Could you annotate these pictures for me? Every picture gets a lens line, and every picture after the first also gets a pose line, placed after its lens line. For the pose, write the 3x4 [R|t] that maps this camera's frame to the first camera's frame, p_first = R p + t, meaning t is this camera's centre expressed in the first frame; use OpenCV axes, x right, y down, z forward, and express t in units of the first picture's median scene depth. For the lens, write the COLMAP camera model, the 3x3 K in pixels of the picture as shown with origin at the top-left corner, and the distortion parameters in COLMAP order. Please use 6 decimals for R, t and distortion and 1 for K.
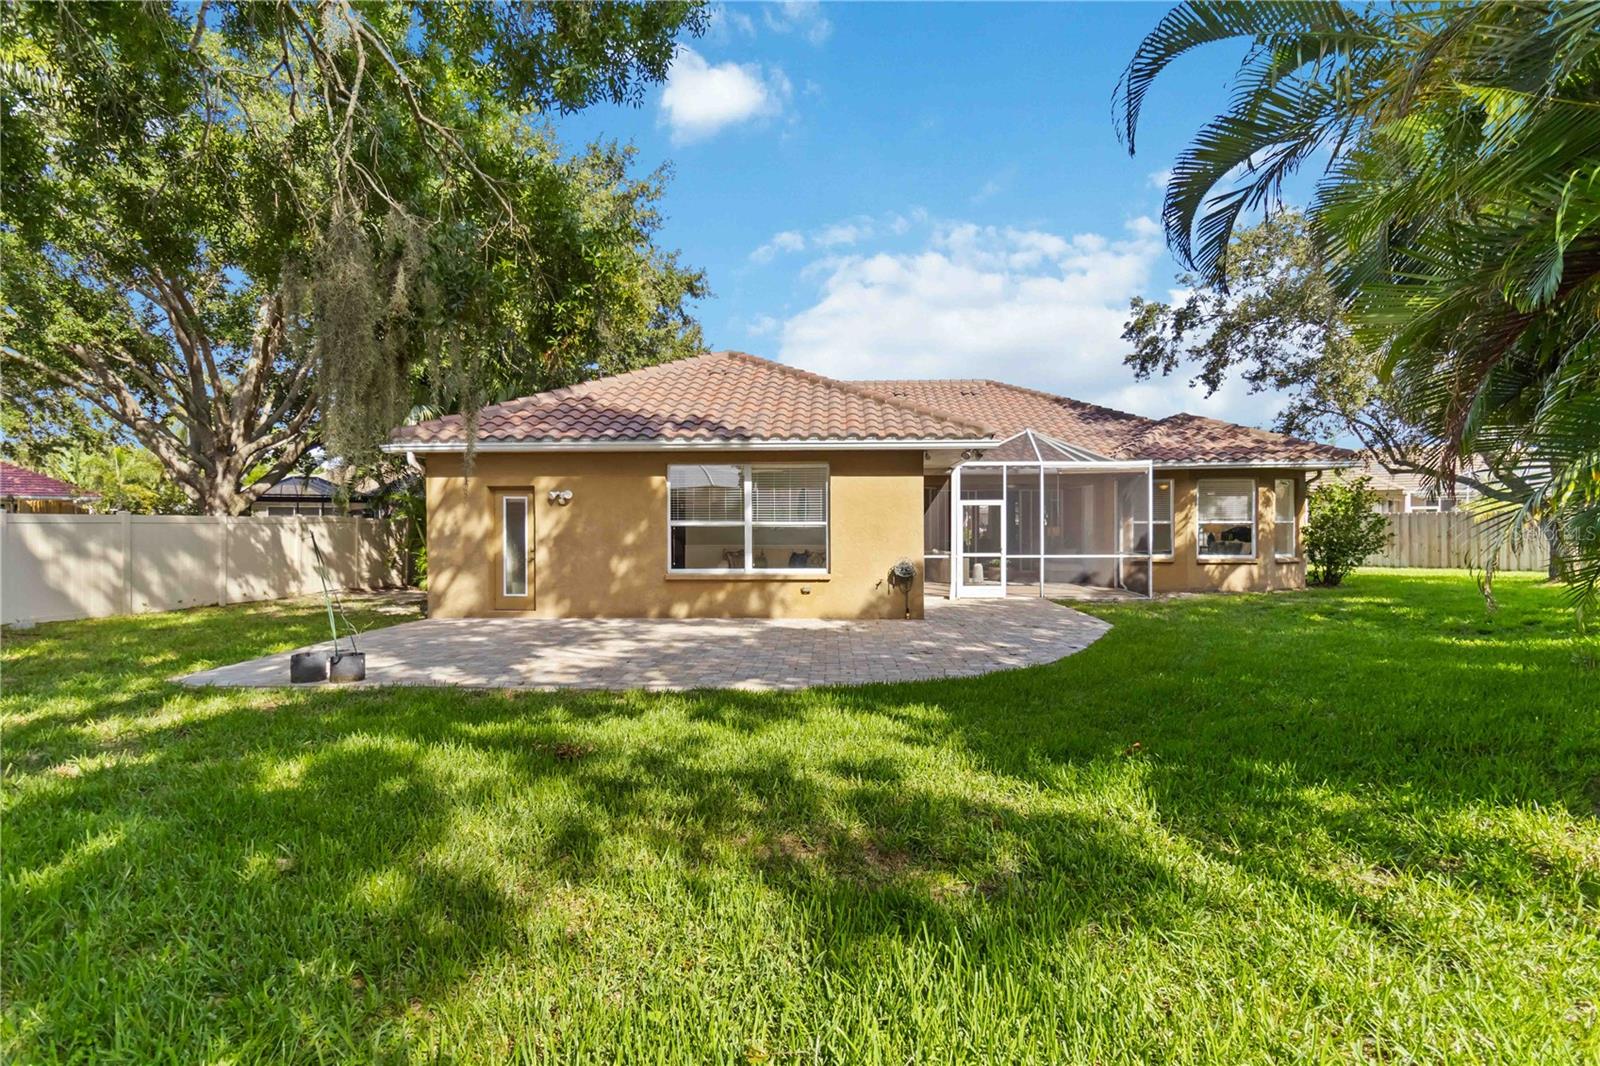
lens RADIAL K [[748.6, 0, 797.6], [0, 748.6, 536.4], [0, 0, 1]] dist [-0.002228, 0.002343]
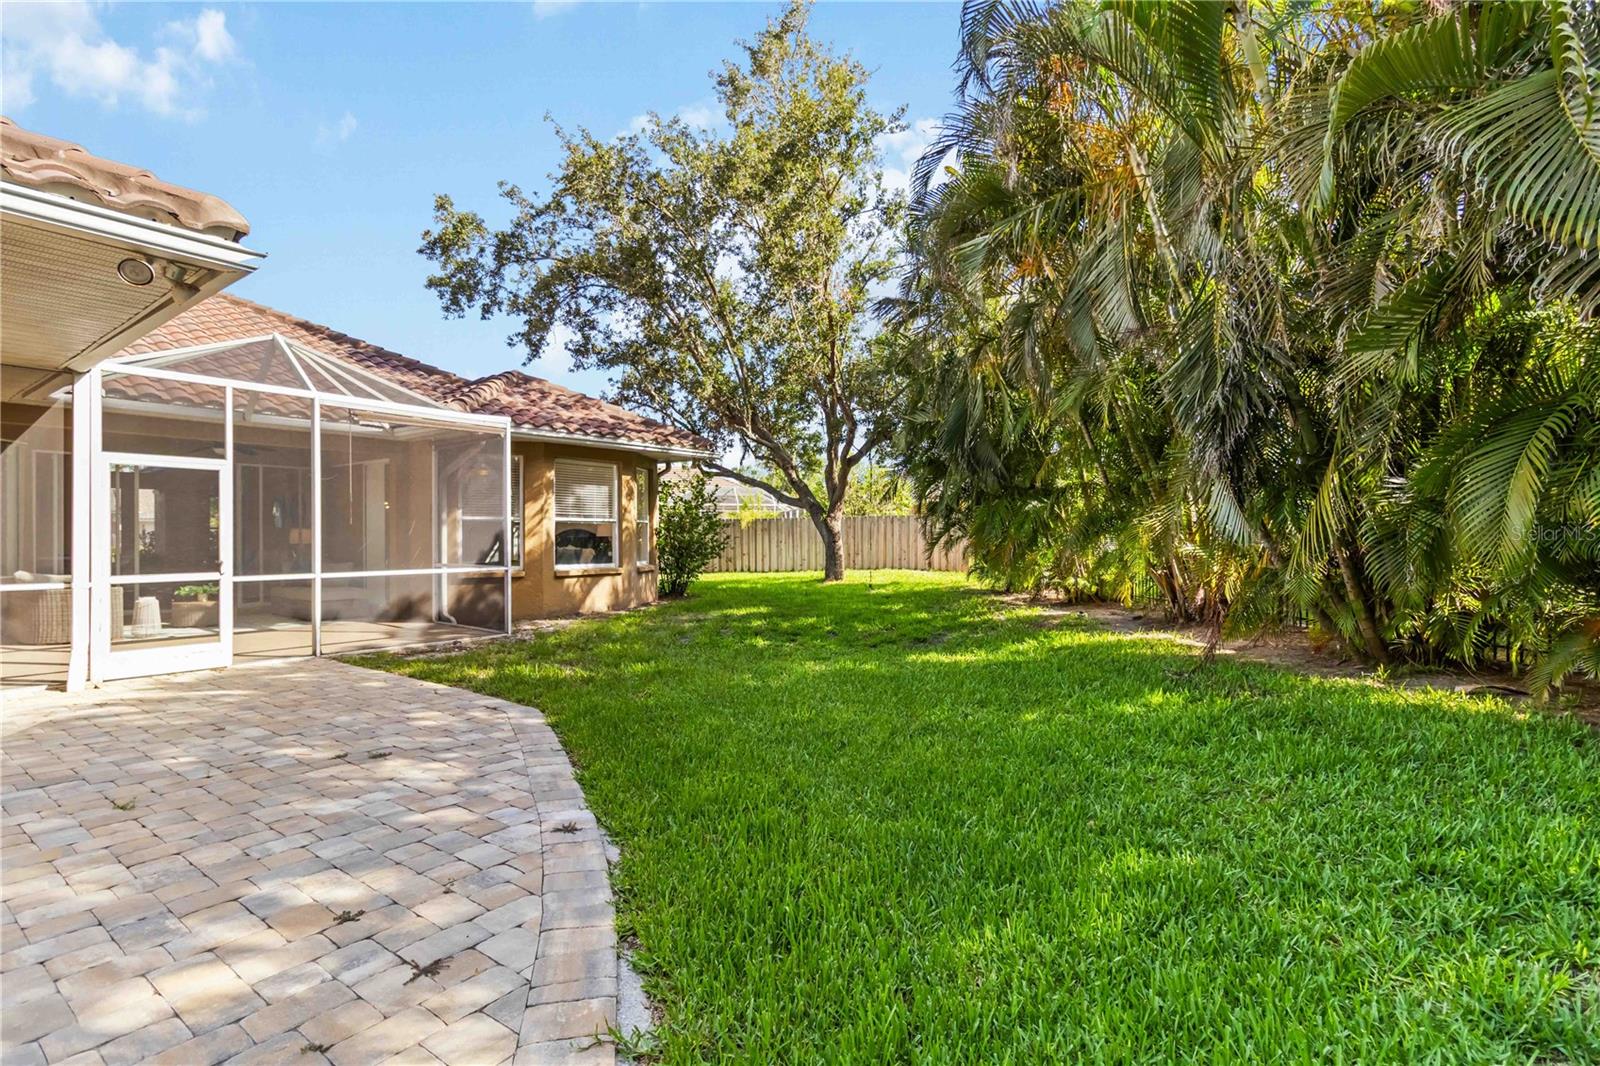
lens RADIAL K [[748.6, 0, 819.6], [0, 748.6, 532.3], [0, 0, 1]] dist [-0.002228, 0.002343]
pose [[0.548727, 0.007361, 0.835969, 0.080270], [0.017052, 0.999655, -0.019996, 0.012499], [-0.835828, 0.025227, 0.548412, 0.400346]]
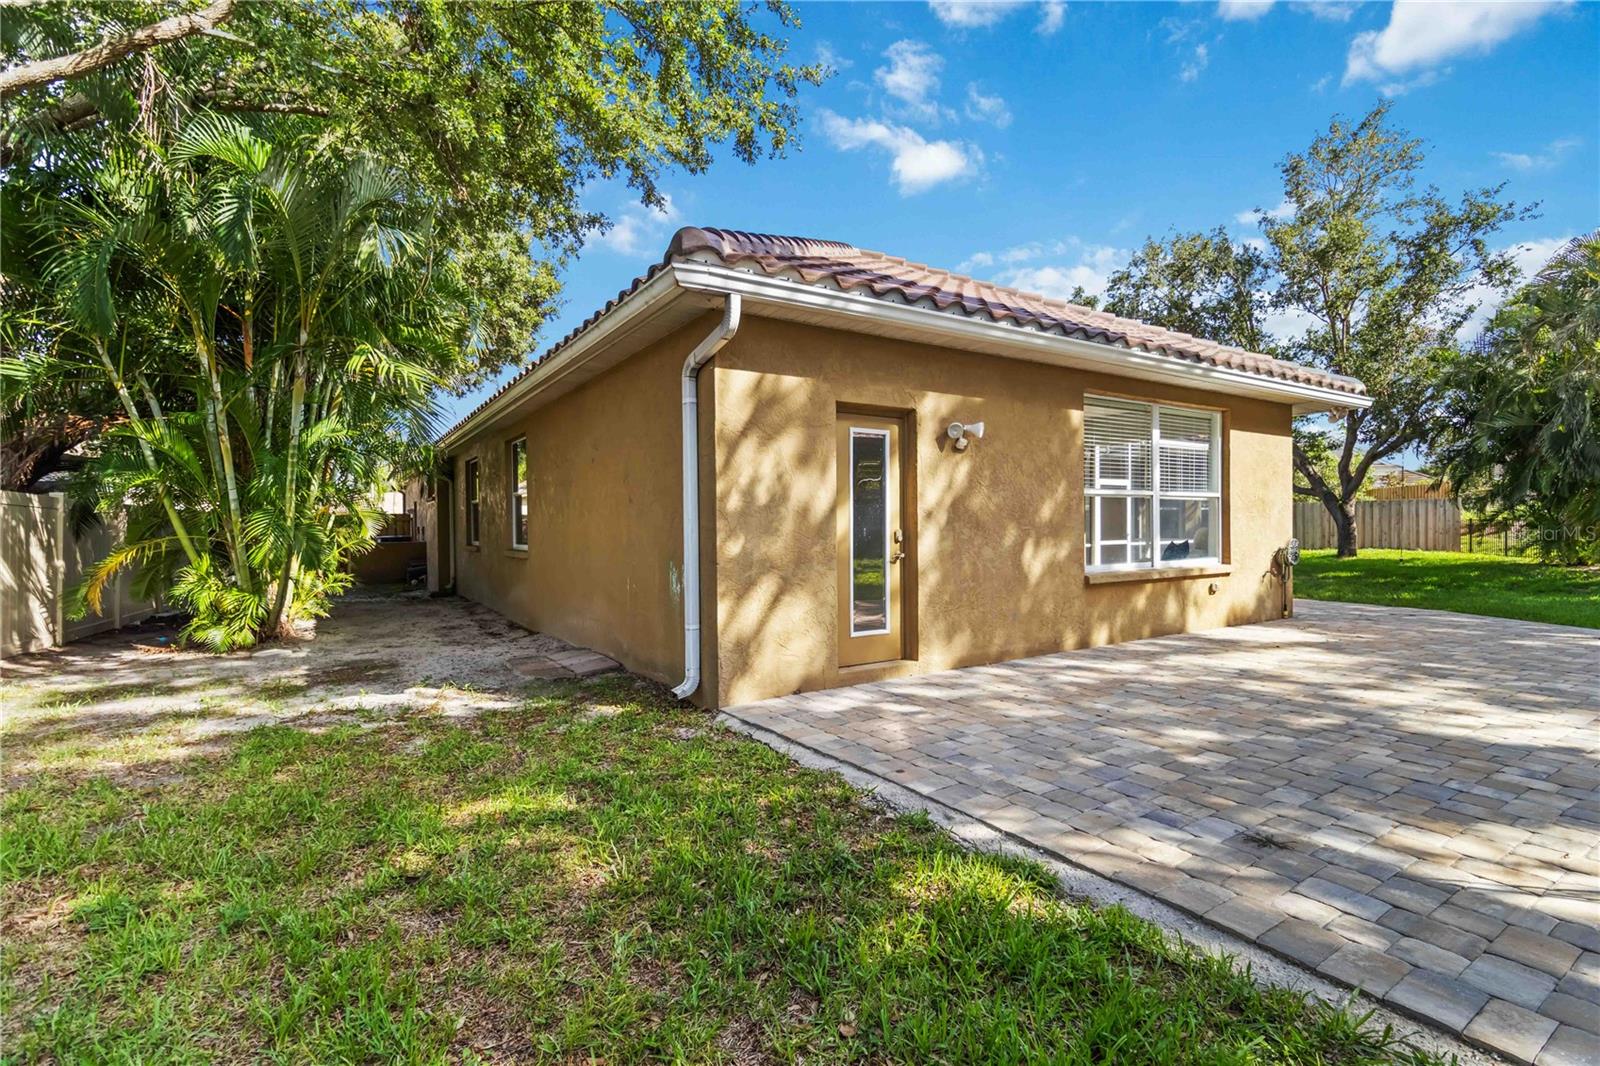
lens RADIAL K [[748.6, 0, 799.2], [0, 748.6, 527.0], [0, 0, 1]] dist [-0.002228, 0.002343]
pose [[0.816327, -0.004526, 0.577572, -0.520339], [0.017801, 0.999691, -0.017326, 0.014275], [-0.577315, 0.024425, 0.816156, 0.472664]]
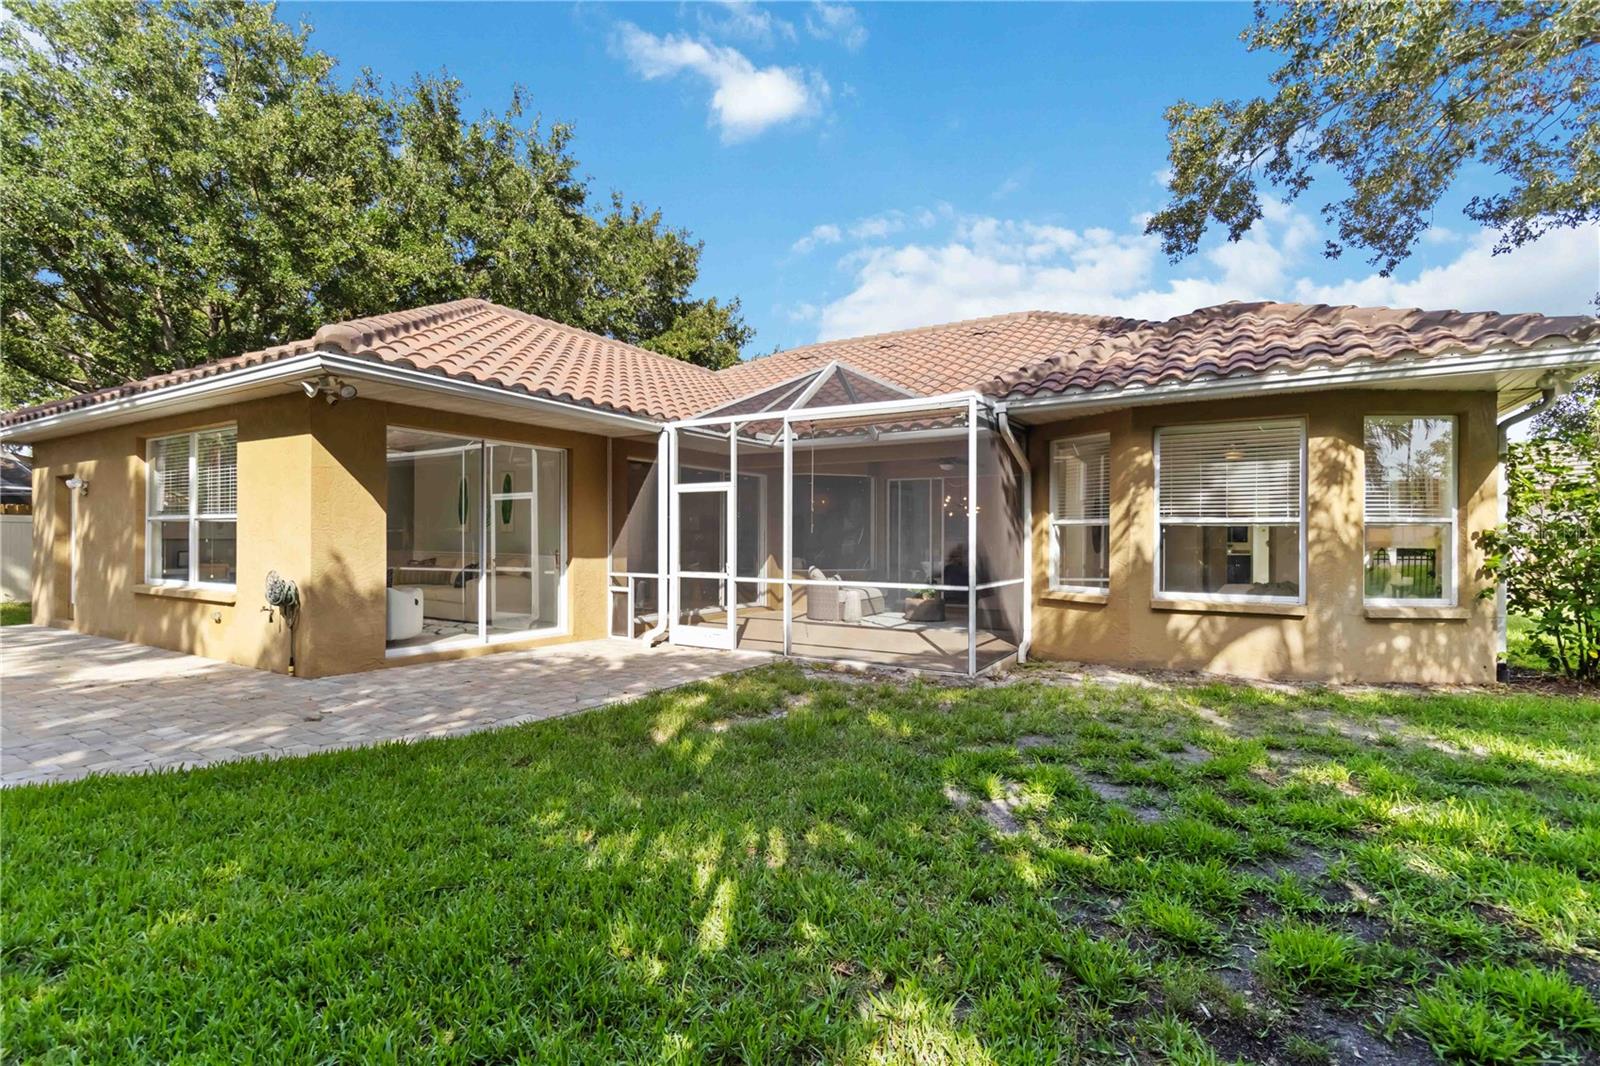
lens RADIAL K [[748.6, 0, 803.2], [0, 748.6, 535.2], [0, 0, 1]] dist [-0.002228, 0.002343]
pose [[0.874413, 0.007477, -0.485124, 0.566665], [-0.018552, 0.999665, -0.018032, 0.002123], [0.484827, 0.024768, 0.874259, 0.489014]]
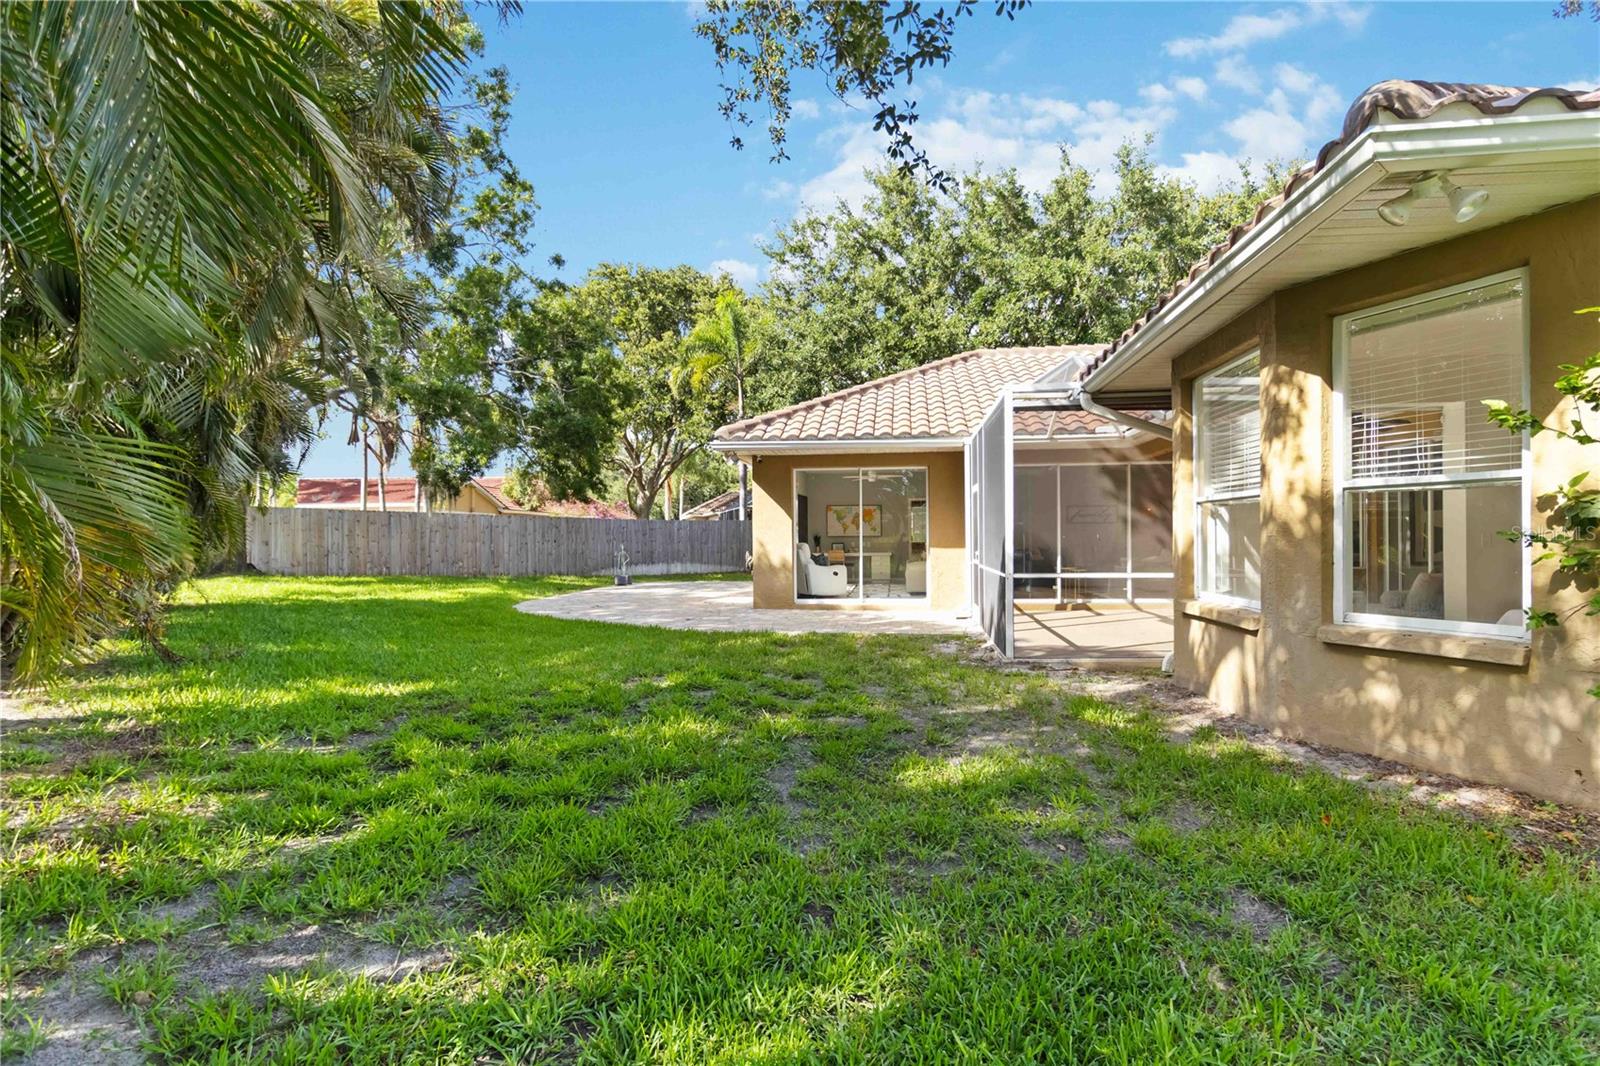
lens RADIAL K [[748.6, 0, 807.6], [0, 748.6, 533.6], [0, 0, 1]] dist [-0.002228, 0.002343]
pose [[-0.093032, 0.002521, -0.995660, 0.913476], [-0.007708, 0.999965, 0.003252, -0.003235], [0.995633, 0.007977, -0.093009, 0.850503]]
